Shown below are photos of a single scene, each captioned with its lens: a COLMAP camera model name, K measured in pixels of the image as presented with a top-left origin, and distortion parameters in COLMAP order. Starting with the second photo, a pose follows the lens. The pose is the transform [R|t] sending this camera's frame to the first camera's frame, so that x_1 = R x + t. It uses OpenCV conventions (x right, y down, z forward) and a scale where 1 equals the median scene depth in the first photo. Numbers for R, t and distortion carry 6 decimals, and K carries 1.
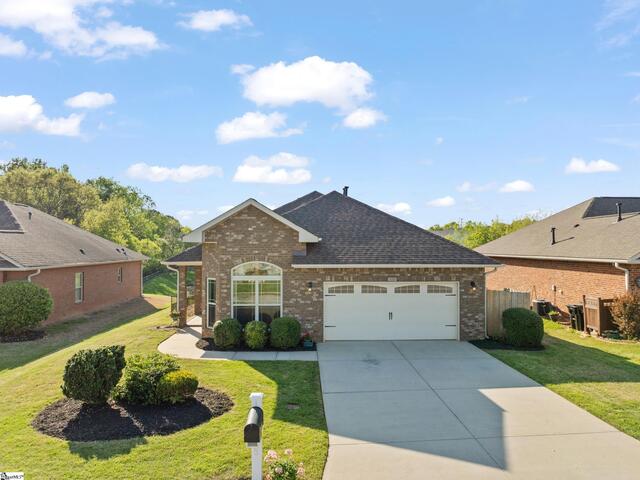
lens RADIAL K [[450.4, 0, 322.9], [0, 450.4, 241.5], [0, 0, 1]] dist [-0.035703, 0.002466]
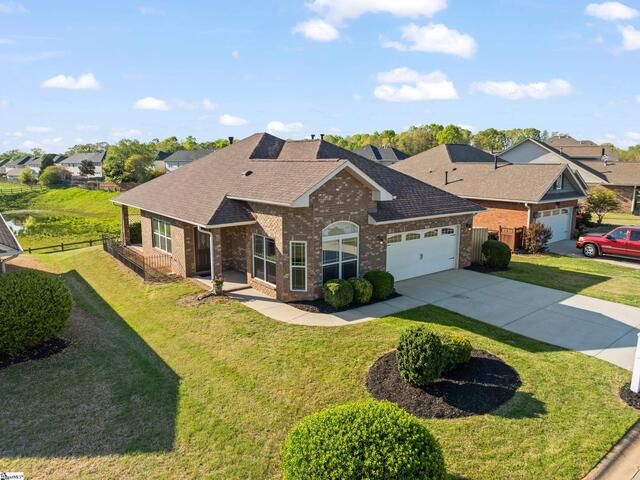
lens RADIAL K [[450.4, 0, 322.9], [0, 450.4, 241.5], [0, 0, 1]] dist [-0.035703, 0.002466]
pose [[0.811920, -0.102048, 0.574780, -0.771796], [-0.008326, 0.982478, 0.186193, -0.099769], [-0.583709, -0.155959, 0.796844, 0.200168]]
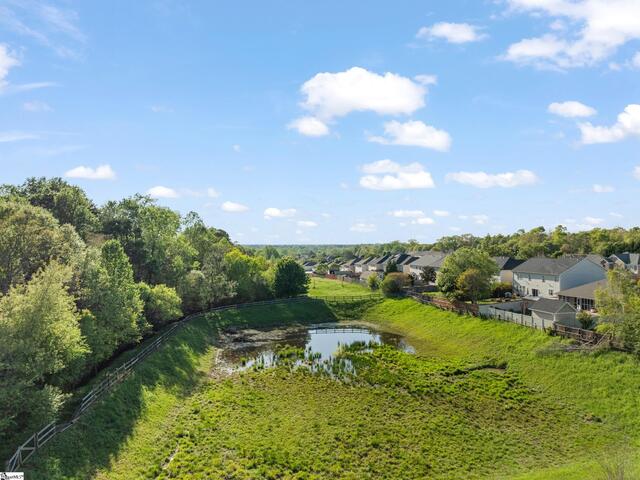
lens RADIAL K [[450.4, 0, 322.9], [0, 450.4, 241.5], [0, 0, 1]] dist [-0.035703, 0.002466]
pose [[0.988175, -0.003608, -0.153290, -0.053892], [0.003583, 0.999993, -0.000442, -0.426918], [0.153290, -0.000113, 0.988181, 1.639246]]
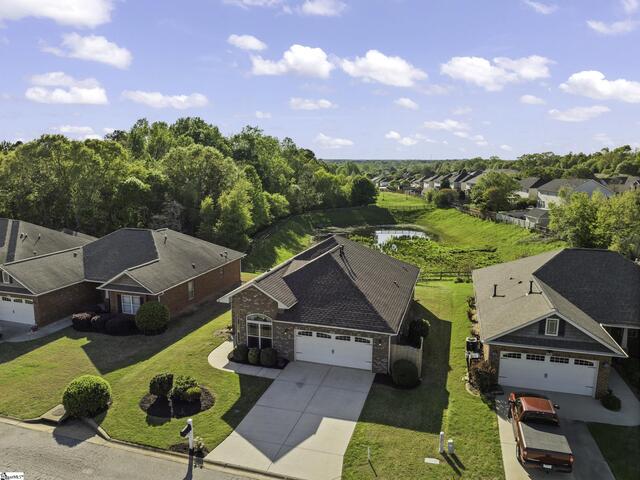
lens RADIAL K [[450.4, 0, 322.9], [0, 450.4, 241.5], [0, 0, 1]] dist [-0.035703, 0.002466]
pose [[0.944030, 0.060632, -0.324240, 0.648864], [0.000694, 0.982594, 0.185764, -0.565133], [0.329859, -0.175591, 0.927556, -0.513103]]
